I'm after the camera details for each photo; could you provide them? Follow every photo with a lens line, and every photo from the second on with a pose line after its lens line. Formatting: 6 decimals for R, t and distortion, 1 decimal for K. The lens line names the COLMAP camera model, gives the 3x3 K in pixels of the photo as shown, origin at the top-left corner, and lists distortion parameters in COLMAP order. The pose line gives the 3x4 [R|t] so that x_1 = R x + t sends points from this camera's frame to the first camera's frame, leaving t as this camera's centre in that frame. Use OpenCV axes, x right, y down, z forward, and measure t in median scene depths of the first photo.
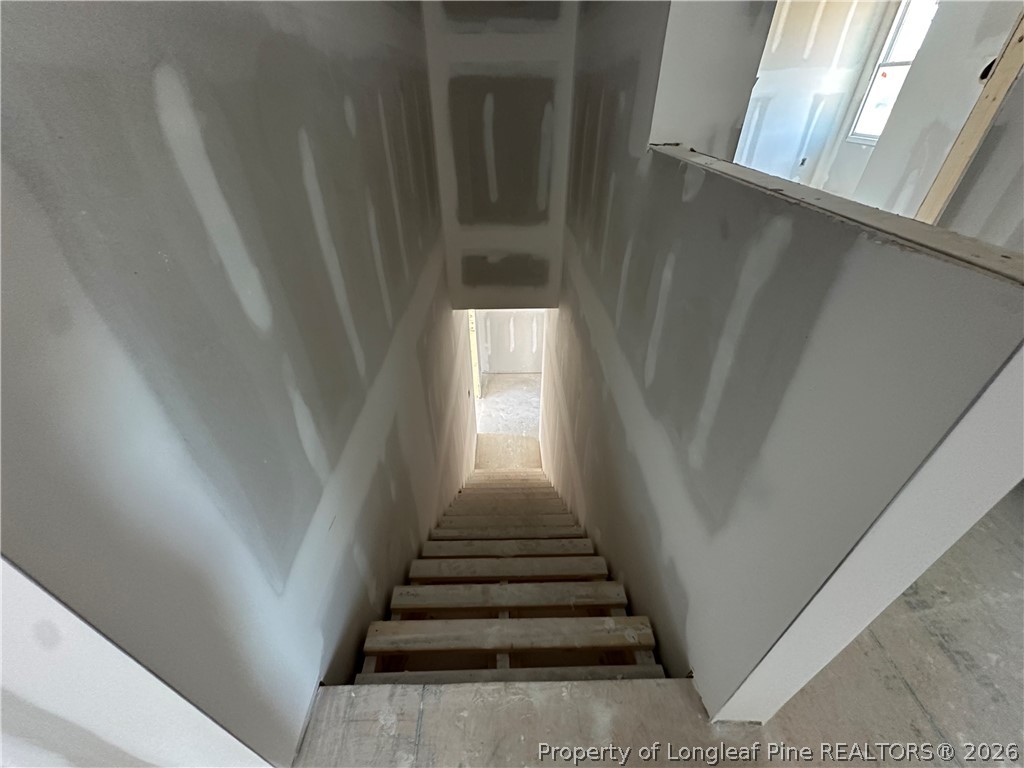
lens RADIAL K [[408.8, 0, 512.2], [0, 408.8, 383.7], [0, 0, 1]] dist [-0.005031, 0.001281]
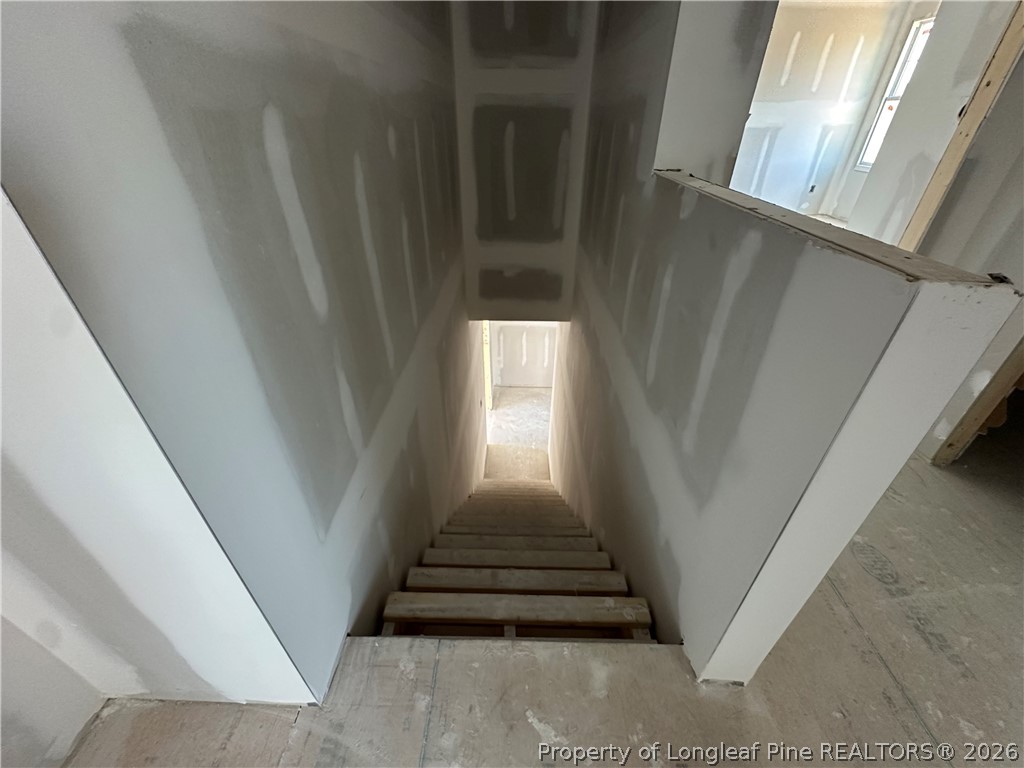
lens RADIAL K [[408.8, 0, 512.1], [0, 408.8, 383.9], [0, 0, 1]] dist [-0.005031, 0.001281]
pose [[0.999216, 0.029617, -0.026269, -0.007721], [-0.030726, 0.998608, -0.042880, 0.065326], [0.024962, 0.043654, 0.998735, -0.112809]]
